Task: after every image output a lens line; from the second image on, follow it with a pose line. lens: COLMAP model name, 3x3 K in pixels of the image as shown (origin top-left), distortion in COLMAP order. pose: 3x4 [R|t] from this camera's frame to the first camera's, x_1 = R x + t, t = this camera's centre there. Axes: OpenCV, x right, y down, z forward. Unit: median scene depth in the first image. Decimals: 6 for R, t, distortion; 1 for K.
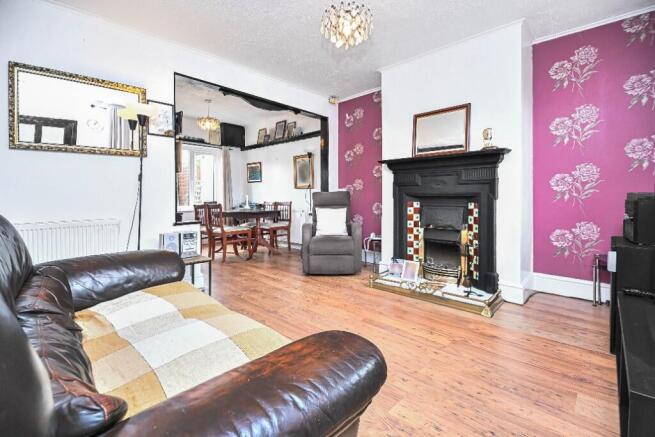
lens RADIAL K [[294.8, 0, 329.5], [0, 294.8, 198.5], [0, 0, 1]] dist [0.017242, -0.000275]
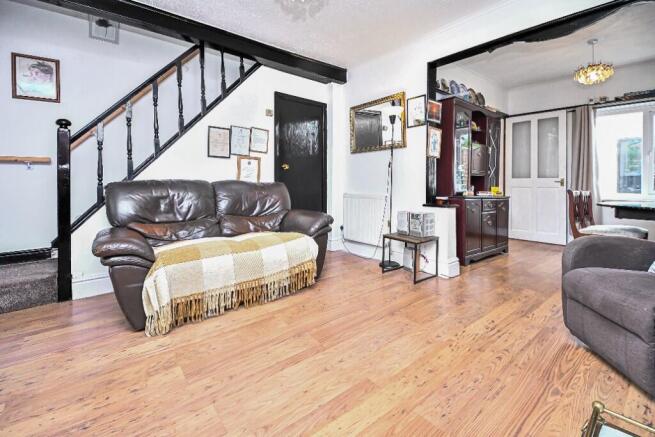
lens RADIAL K [[298.2, 0, 329.8], [0, 298.2, 183.1], [0, 0, 1]] dist [0.001428, -0.000117]
pose [[-0.112198, 0.008887, -0.993646, 0.533803], [-0.012082, 0.999874, 0.010307, -0.000855], [0.993612, 0.013162, -0.112076, 0.717275]]
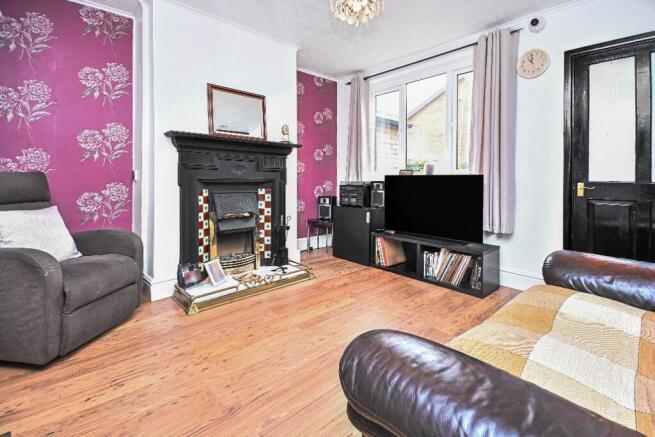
lens RADIAL K [[298.2, 0, 329.8], [0, 298.2, 183.1], [0, 0, 1]] dist [0.001428, -0.000117]
pose [[0.070702, -0.001268, 0.997497, -0.536197], [0.006249, 0.999980, 0.000828, -0.004409], [-0.997478, 0.006175, 0.070708, 0.625072]]
